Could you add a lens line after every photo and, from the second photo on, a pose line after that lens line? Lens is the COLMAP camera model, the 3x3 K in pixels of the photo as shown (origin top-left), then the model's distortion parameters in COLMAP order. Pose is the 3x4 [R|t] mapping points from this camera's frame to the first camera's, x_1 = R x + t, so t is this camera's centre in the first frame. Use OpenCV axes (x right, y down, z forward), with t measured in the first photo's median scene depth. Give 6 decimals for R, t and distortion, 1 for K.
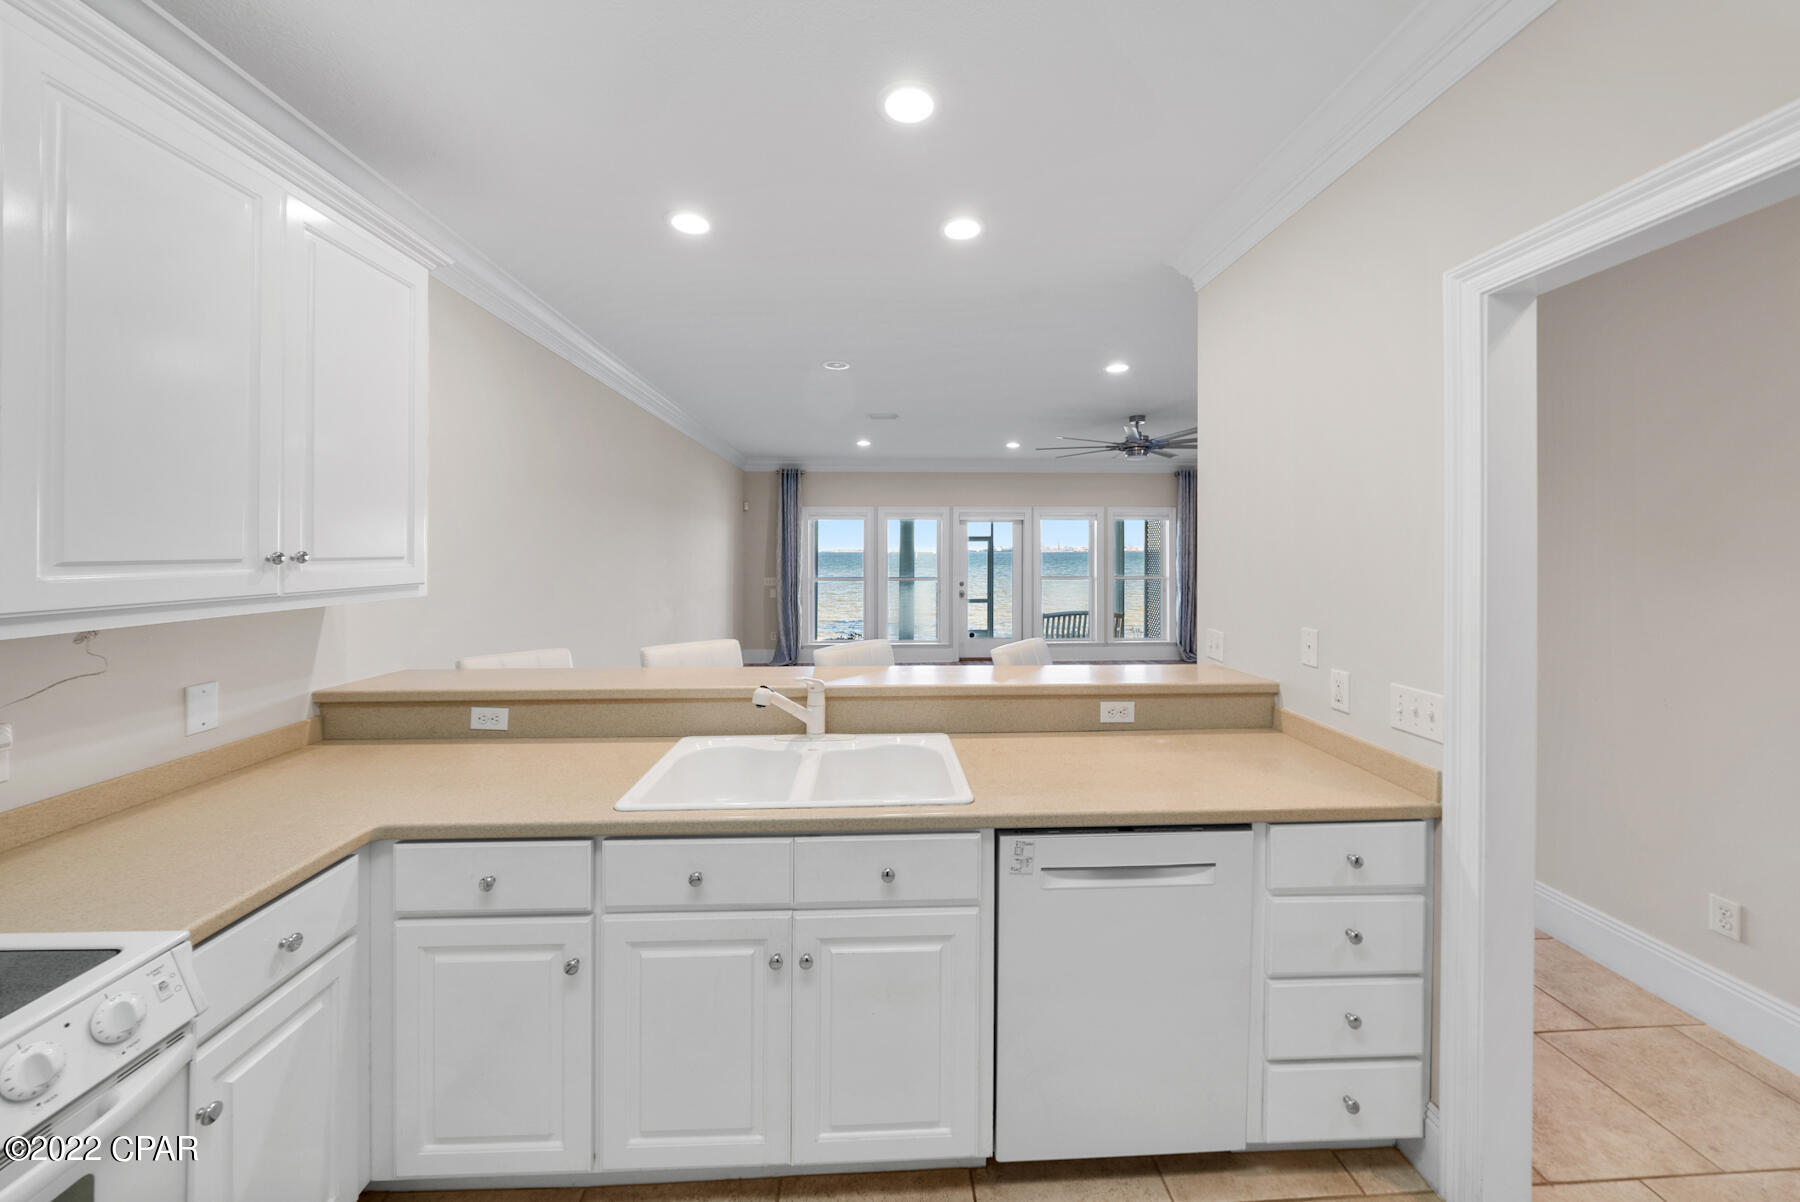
lens RADIAL K [[663.5, 0, 907.8], [0, 663.5, 541.9], [0, 0, 1]] dist [-0.010145, 0.000006]
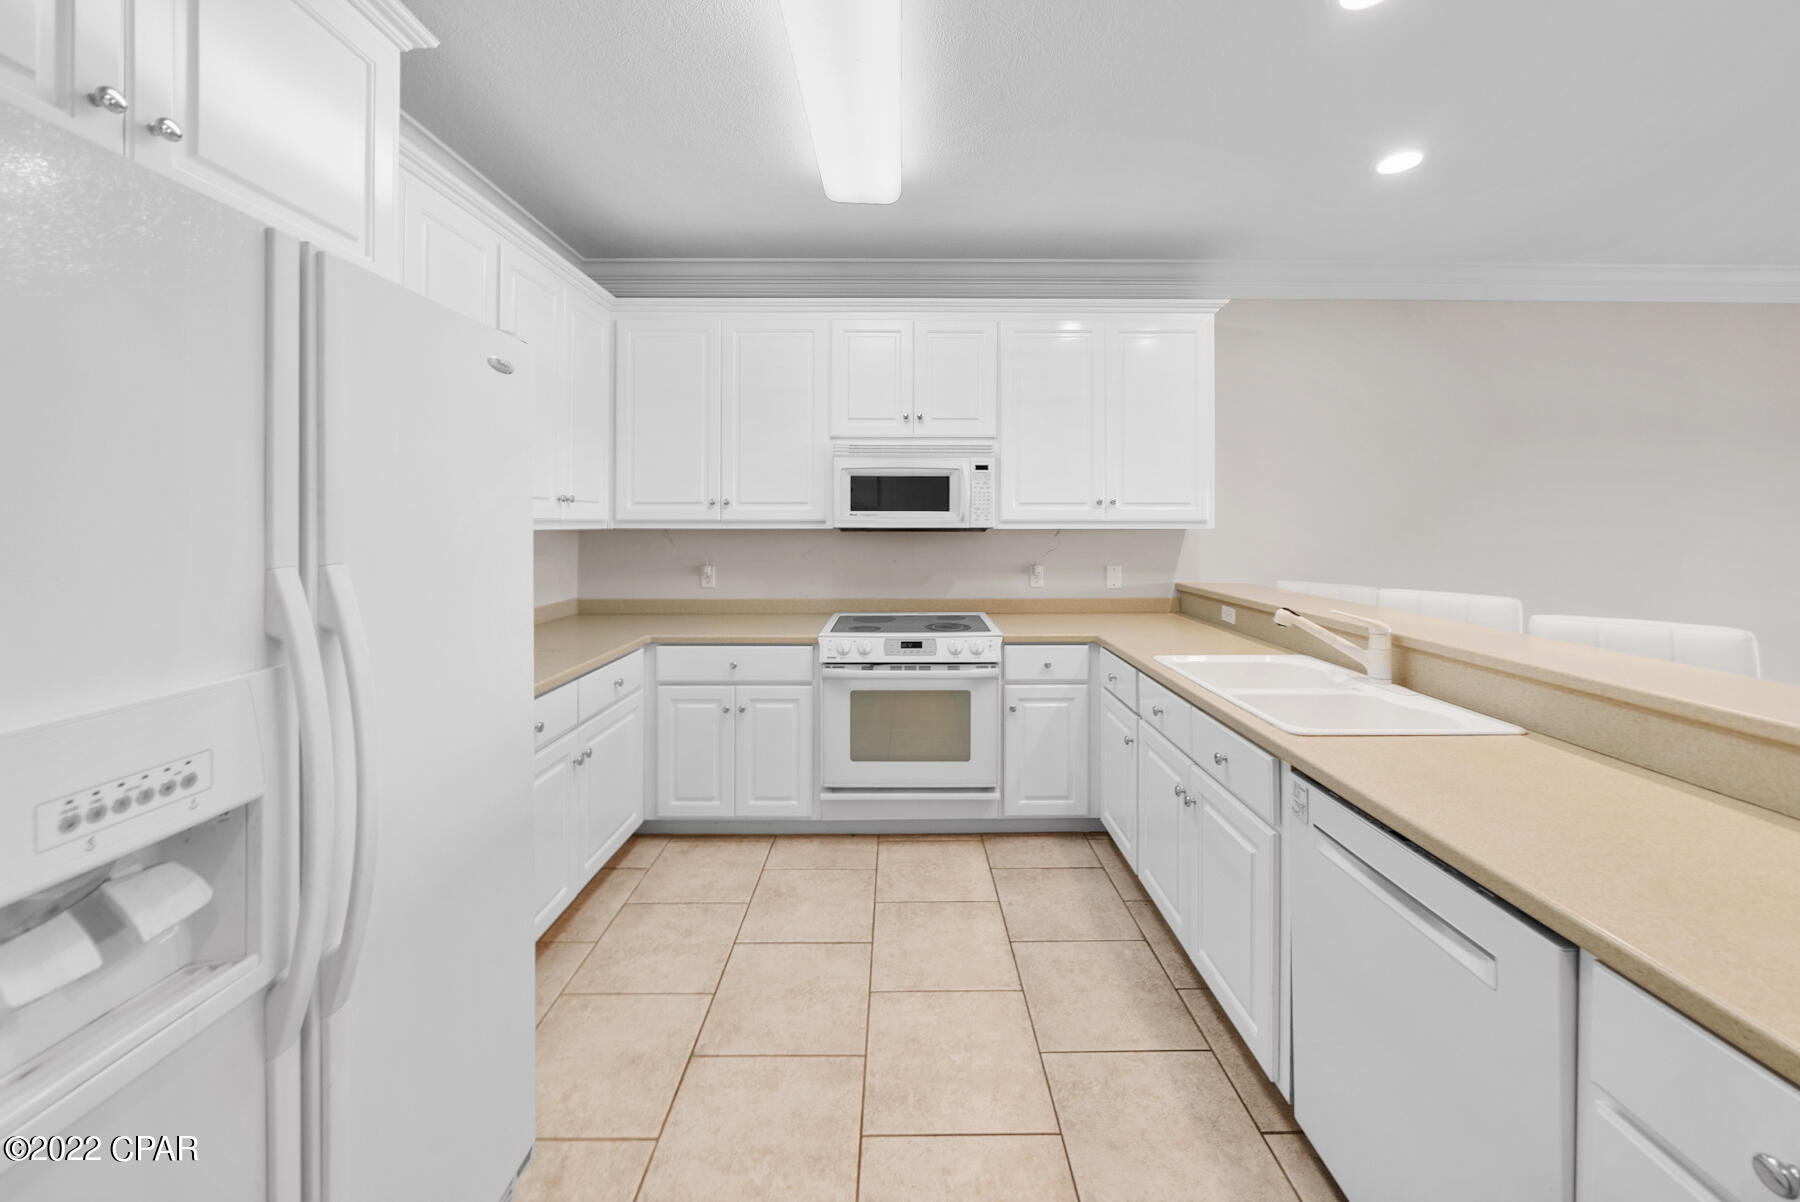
lens RADIAL K [[663.5, 0, 907.8], [0, 663.5, 541.9], [0, 0, 1]] dist [-0.010145, 0.000006]
pose [[-0.052105, 0.032386, -0.998116, 0.858162], [0.005589, 0.999468, 0.032138, 0.059516], [0.998626, -0.003904, -0.052259, 0.382258]]
